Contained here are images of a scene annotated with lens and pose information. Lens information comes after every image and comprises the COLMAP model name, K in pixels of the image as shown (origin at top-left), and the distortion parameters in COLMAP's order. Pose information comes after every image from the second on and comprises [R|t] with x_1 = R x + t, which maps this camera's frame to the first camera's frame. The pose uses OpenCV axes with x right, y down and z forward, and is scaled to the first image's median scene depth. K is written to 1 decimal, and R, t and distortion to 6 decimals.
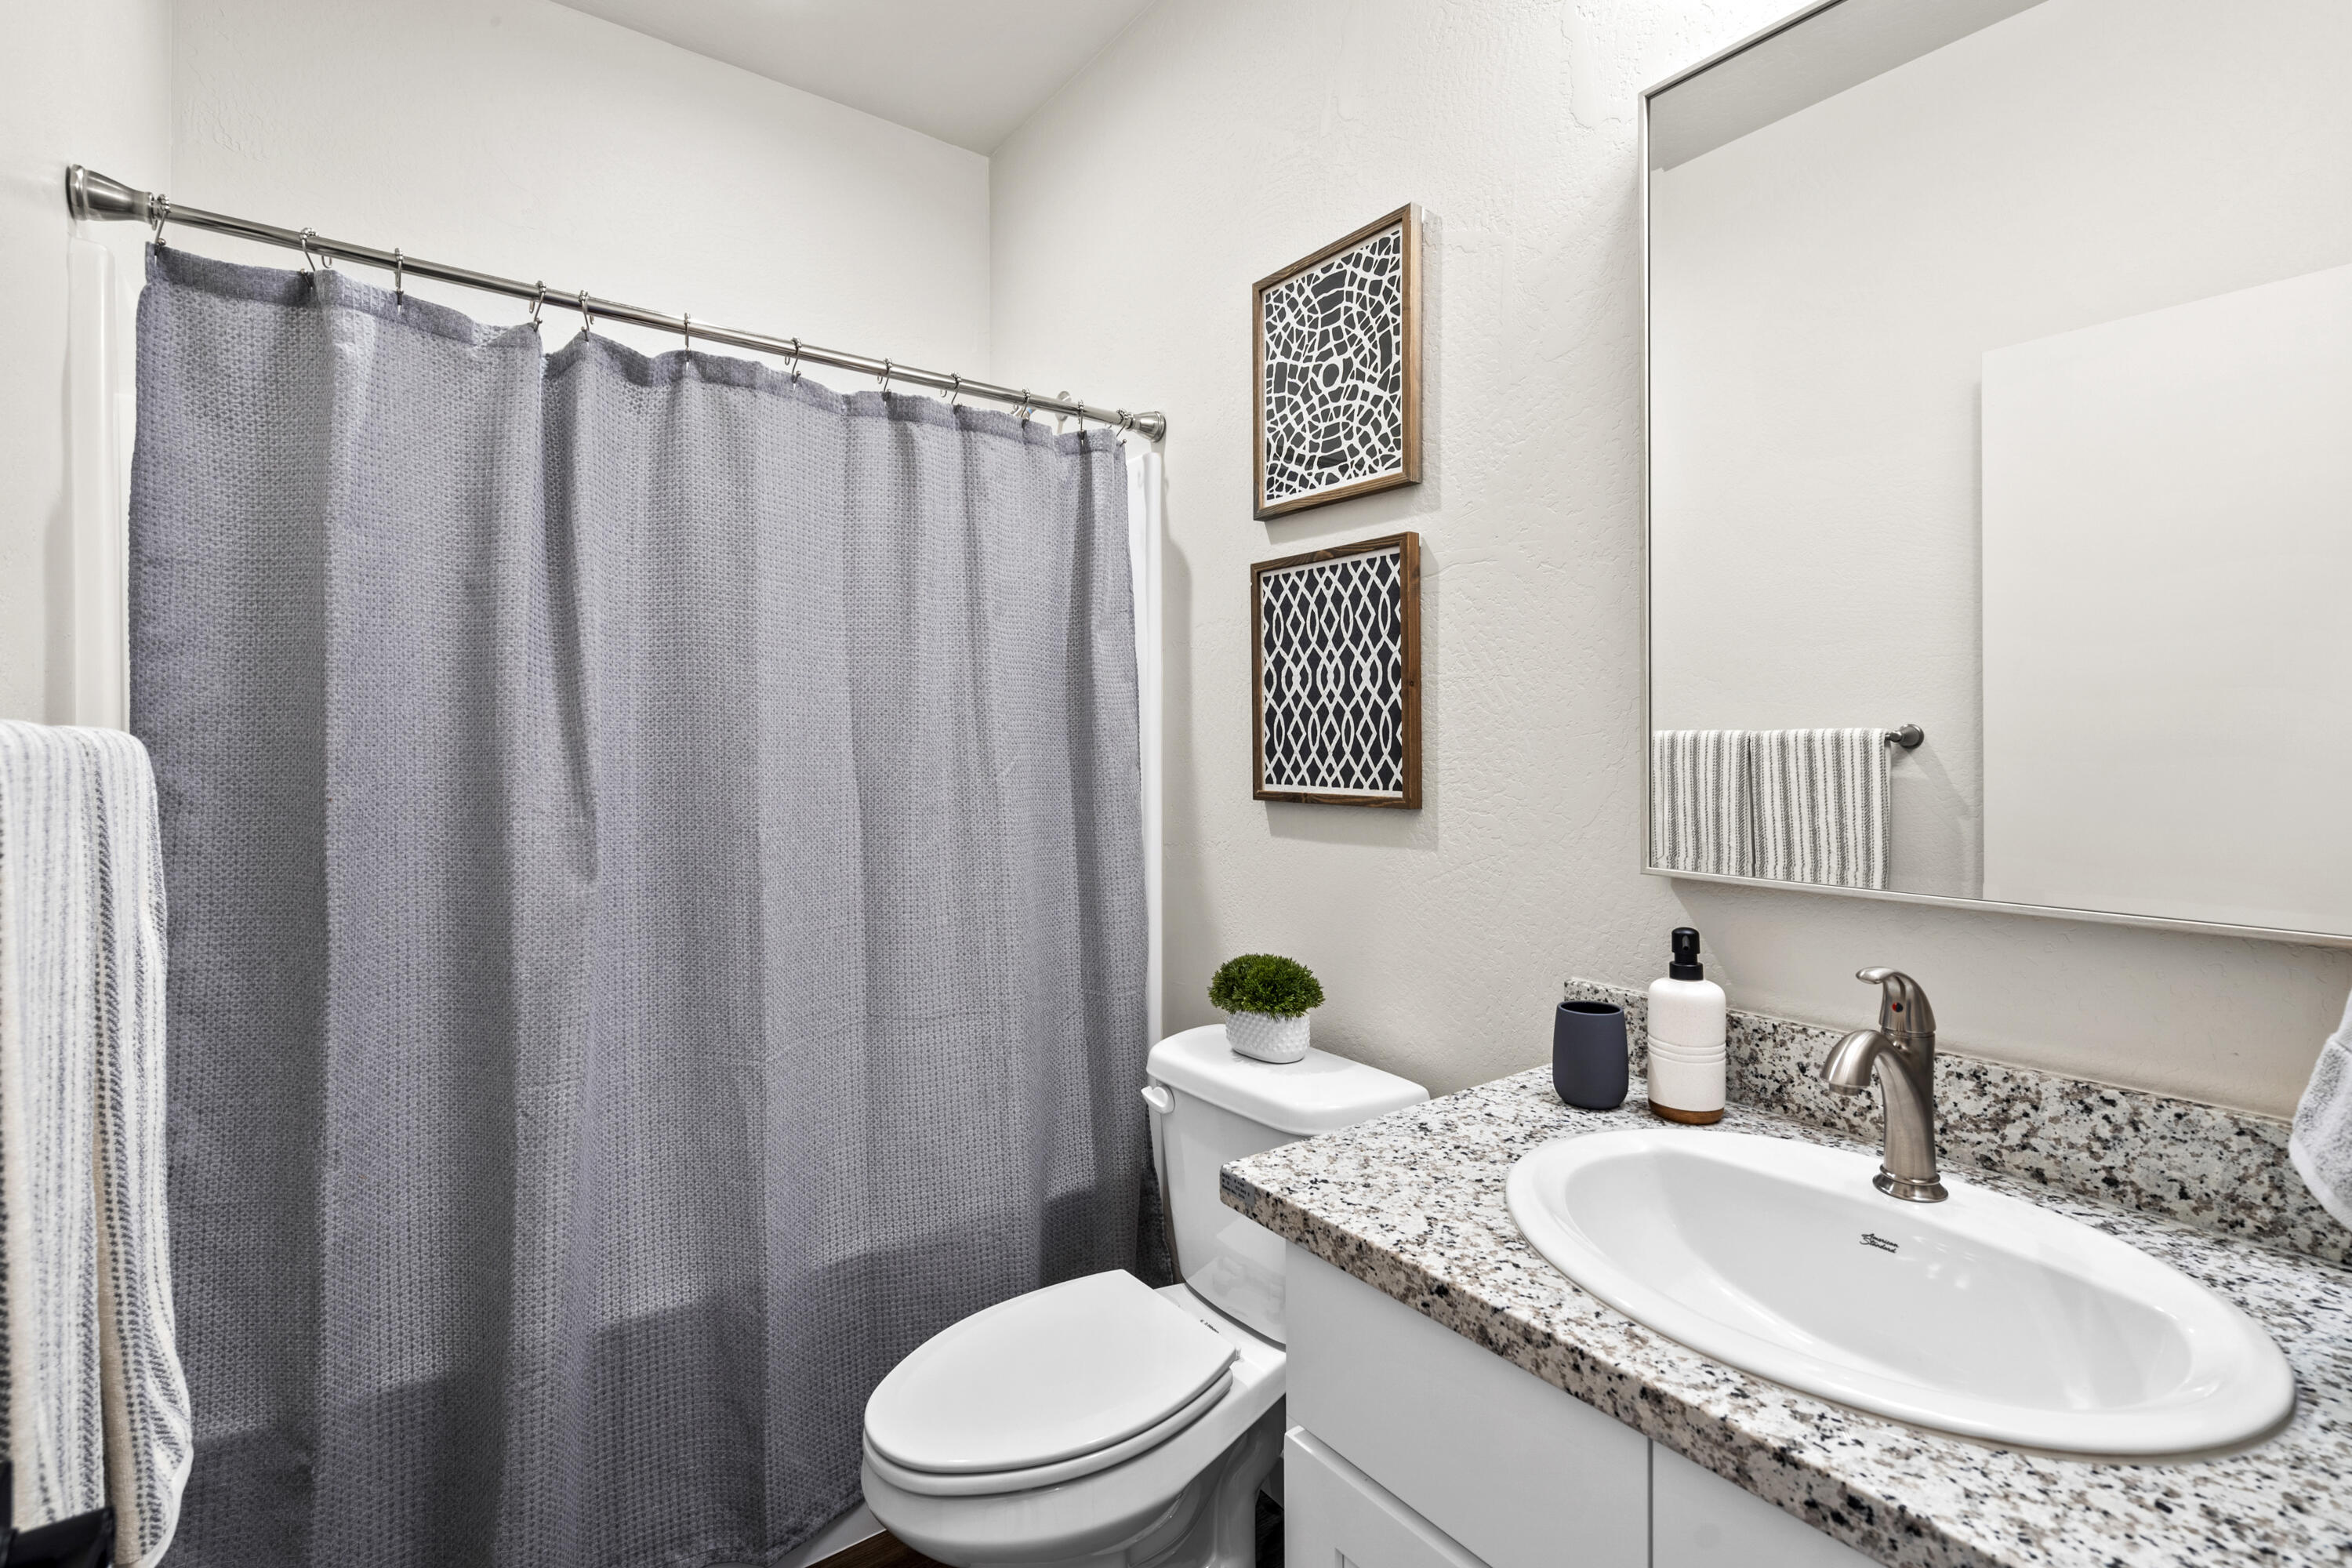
lens RADIAL K [[1070.2, 0, 1179.8], [0, 1070.2, 783.3], [0, 0, 1]] dist [-0.004730, 0.002557]
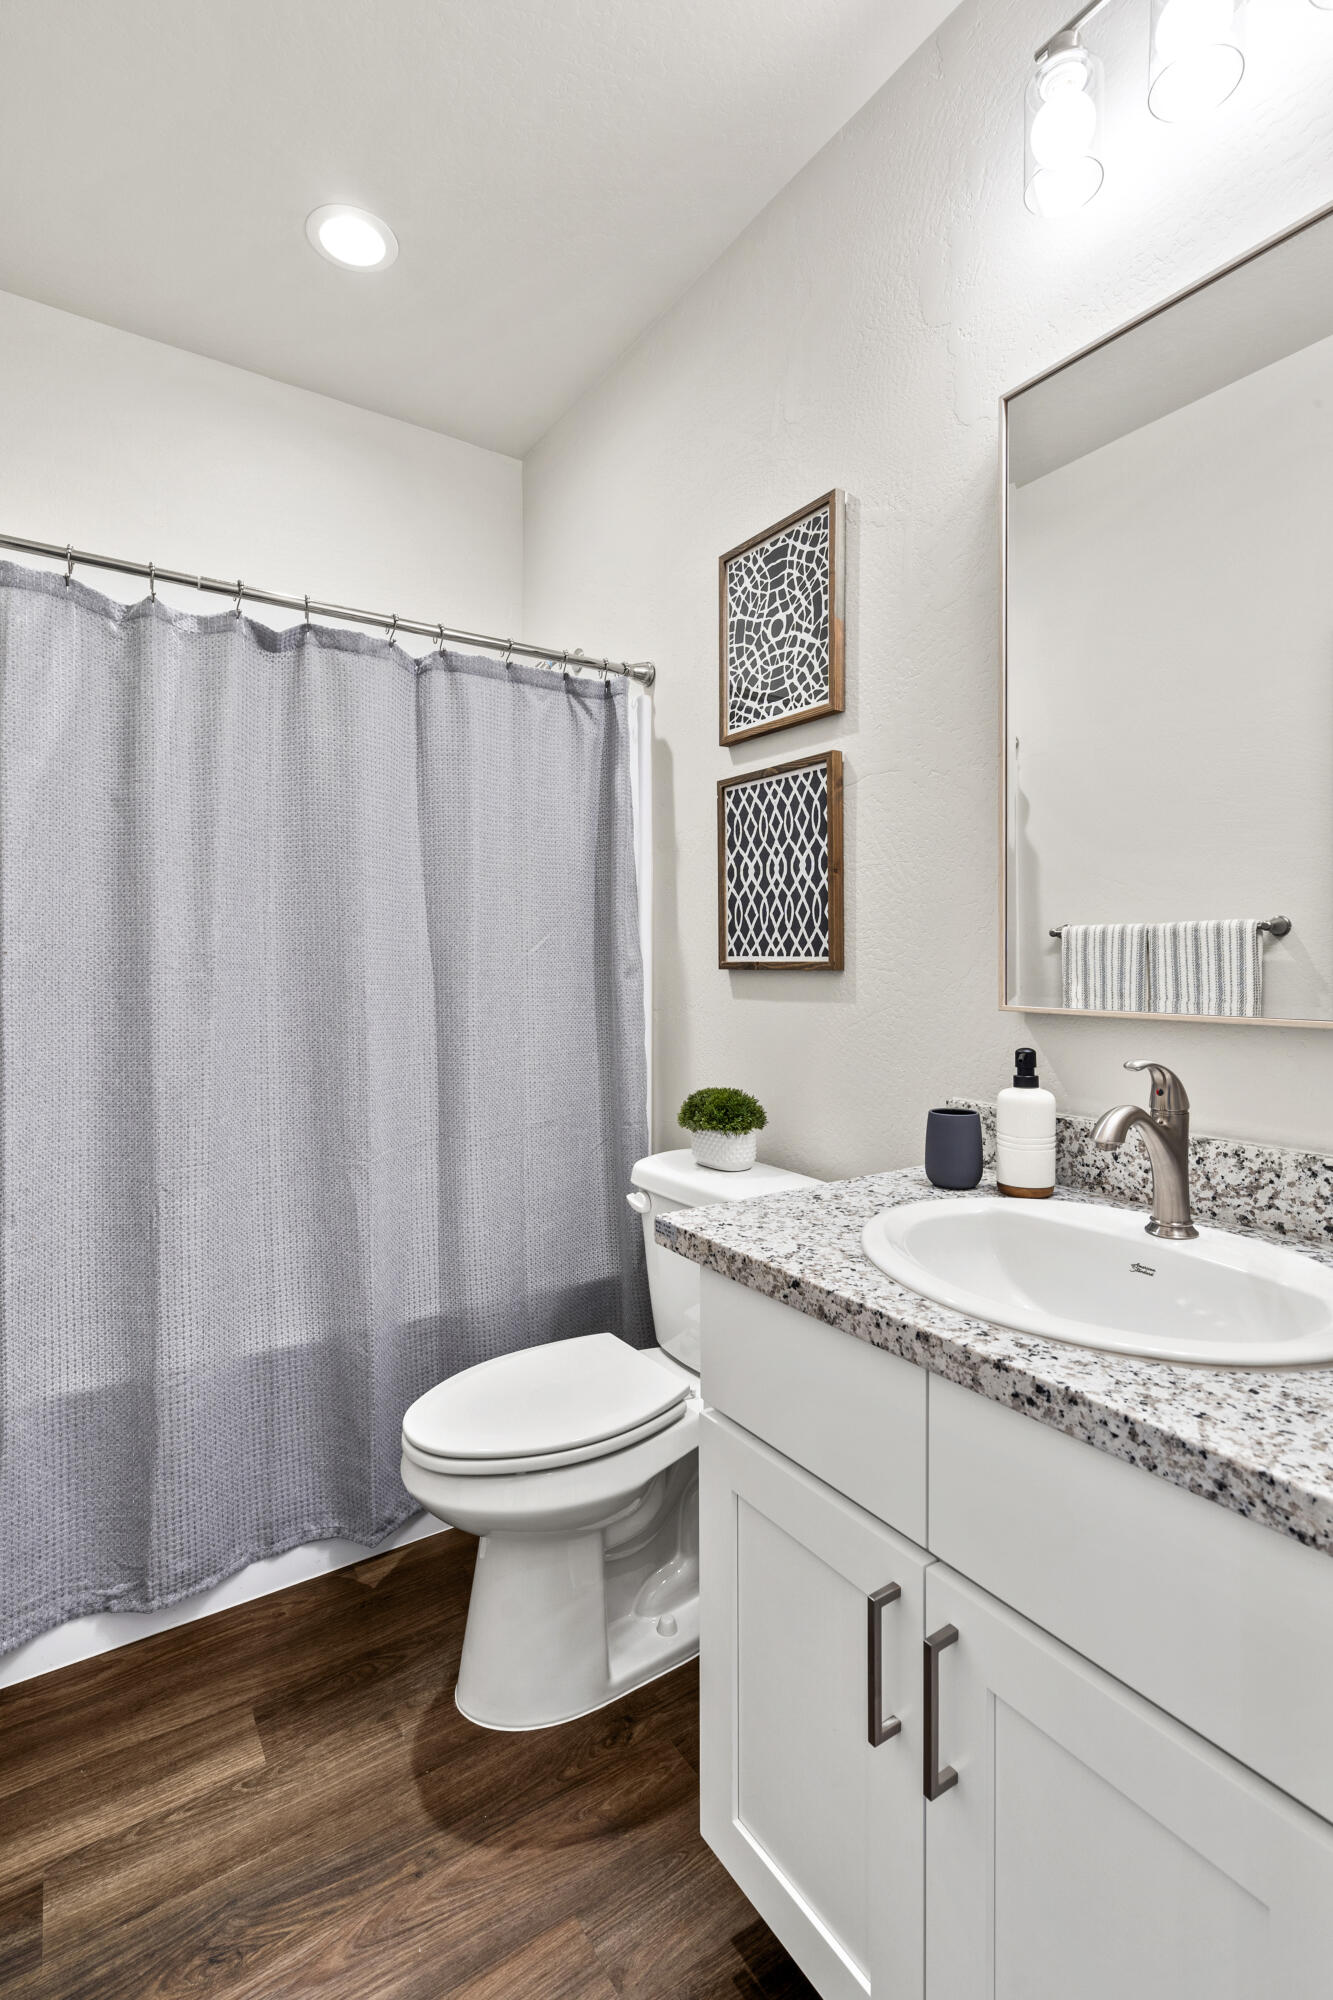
lens RADIAL K [[910.0, 0, 663.1], [0, 910.0, 998.8], [0, 0, 1]] dist [-0.004730, 0.002557]
pose [[0.998894, 0.003336, -0.046896, 0.082711], [-0.002961, 0.999963, 0.008061, 0.064309], [0.046922, -0.007913, 0.998867, -0.107634]]
